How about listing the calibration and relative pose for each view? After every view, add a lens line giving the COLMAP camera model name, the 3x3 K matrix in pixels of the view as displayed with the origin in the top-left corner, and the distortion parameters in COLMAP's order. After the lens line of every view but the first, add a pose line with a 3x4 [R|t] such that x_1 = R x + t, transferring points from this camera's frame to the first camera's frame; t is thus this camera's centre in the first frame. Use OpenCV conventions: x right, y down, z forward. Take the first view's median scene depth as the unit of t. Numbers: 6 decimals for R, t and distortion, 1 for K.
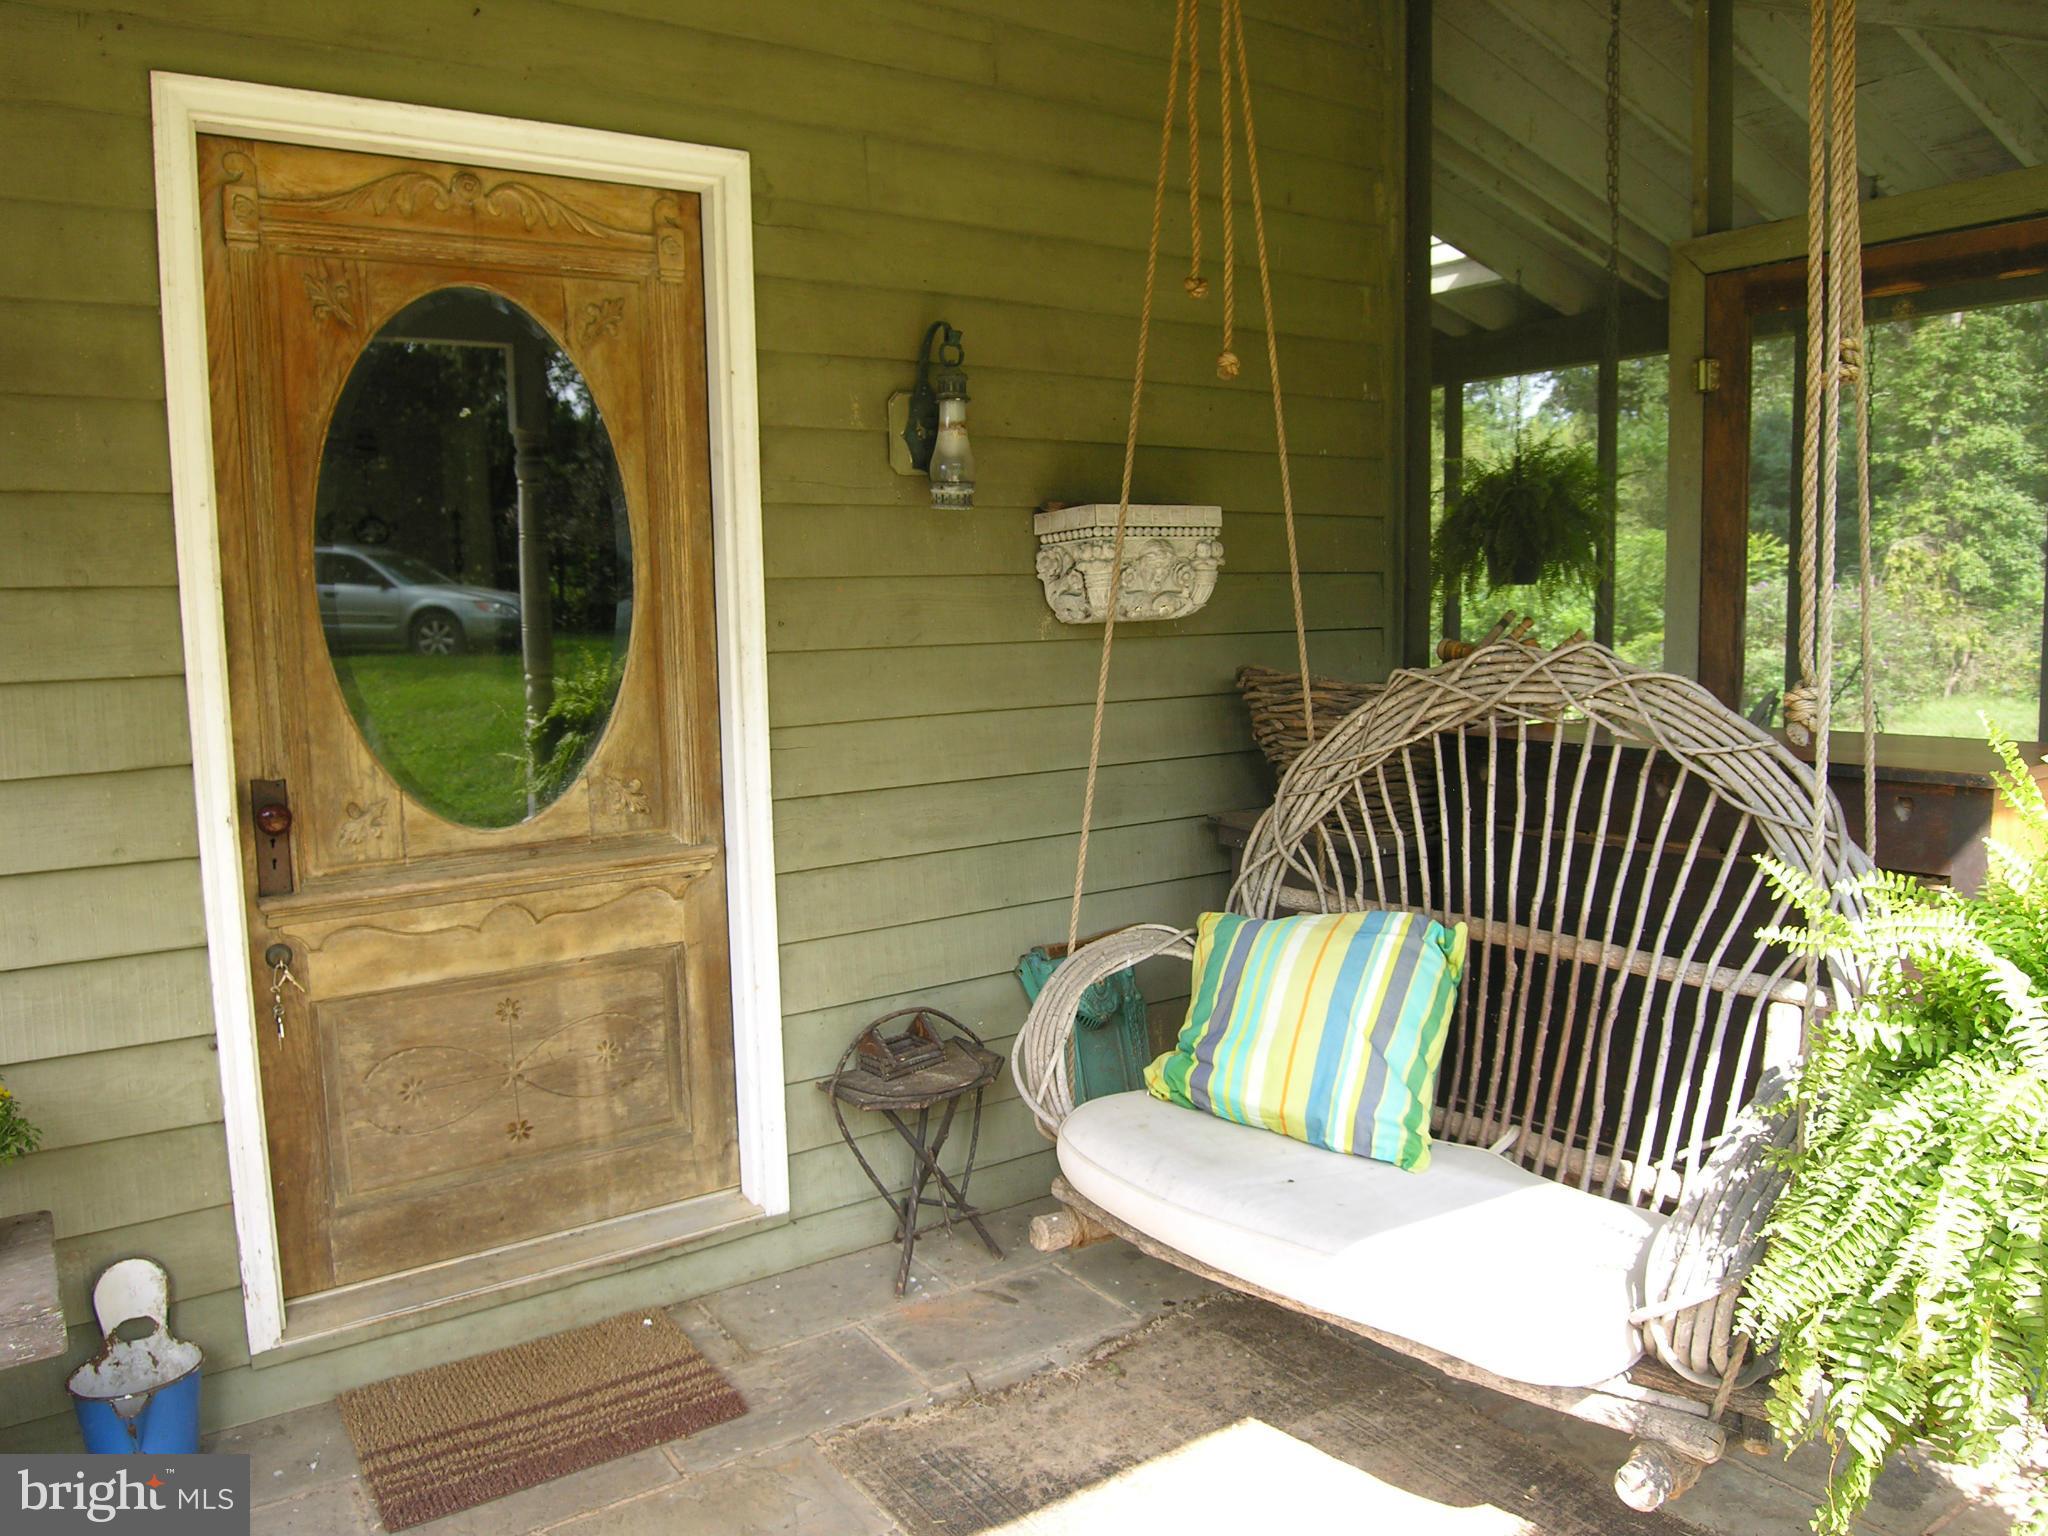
lens RADIAL K [[1460.2, 0, 1024.0], [0, 1460.2, 768.0], [0, 0, 1]] dist [-0.066060, 0.025654]
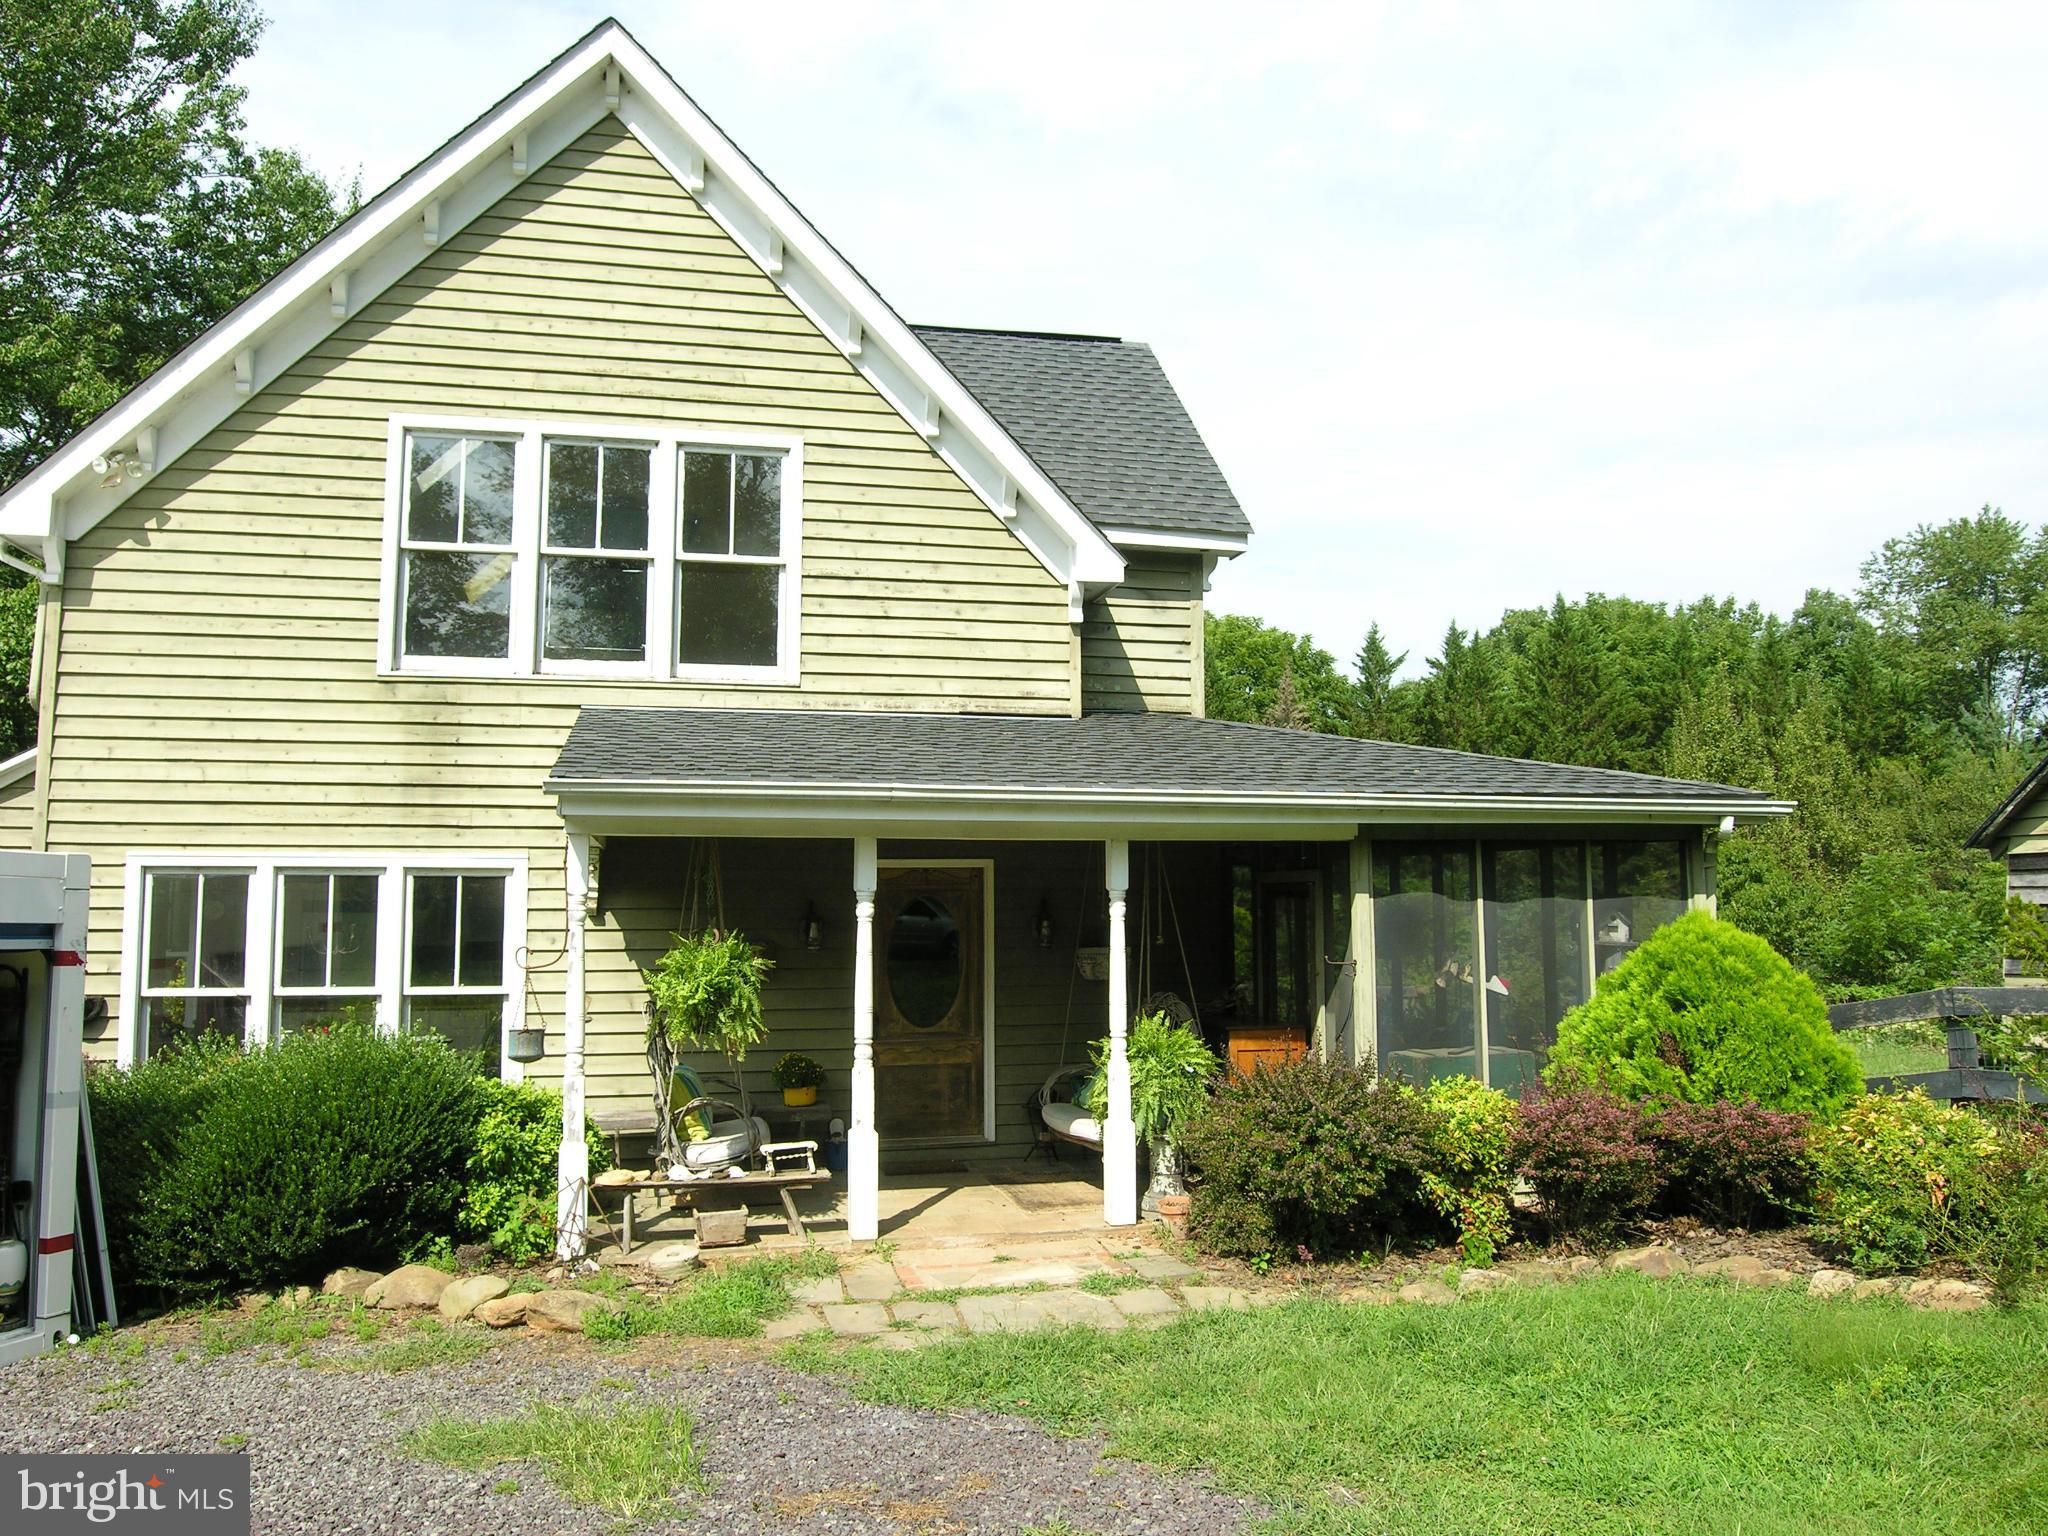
lens RADIAL K [[1460.2, 0, 1024.0], [0, 1460.2, 768.0], [0, 0, 1]] dist [-0.066060, 0.025654]
pose [[0.932333, -0.017963, -0.361153, 1.316992], [-0.053067, 0.981154, -0.185796, 0.066952], [0.357685, 0.192389, 0.913810, -2.638546]]
